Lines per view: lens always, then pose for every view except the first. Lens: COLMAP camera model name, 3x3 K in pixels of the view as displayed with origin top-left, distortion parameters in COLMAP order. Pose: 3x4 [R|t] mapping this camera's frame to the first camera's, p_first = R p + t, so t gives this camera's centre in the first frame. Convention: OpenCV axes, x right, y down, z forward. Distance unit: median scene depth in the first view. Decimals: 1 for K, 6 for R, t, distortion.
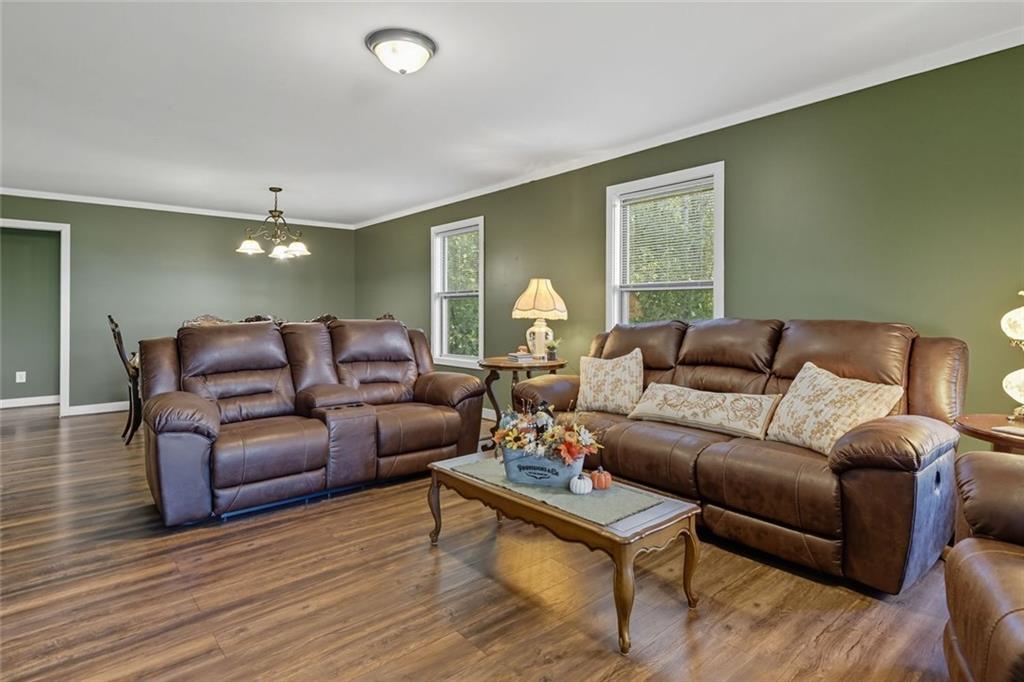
lens RADIAL K [[525.9, 0, 512.2], [0, 525.9, 307.5], [0, 0, 1]] dist [0.002408, 0.000251]
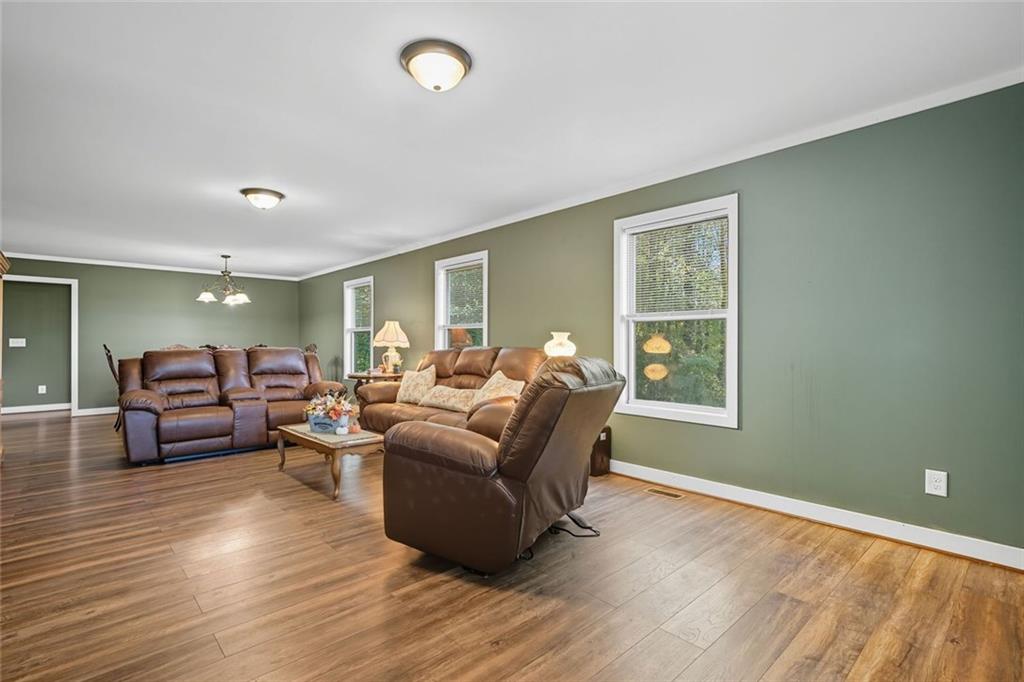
lens RADIAL K [[474.7, 0, 512.0], [0, 474.7, 341.0], [0, 0, 1]] dist [0.001127, -0.000081]
pose [[0.999433, 0.000844, 0.033659, 0.411058], [-0.001041, 0.999983, 0.005820, -0.004669], [-0.033654, -0.005852, 0.999416, -0.458055]]
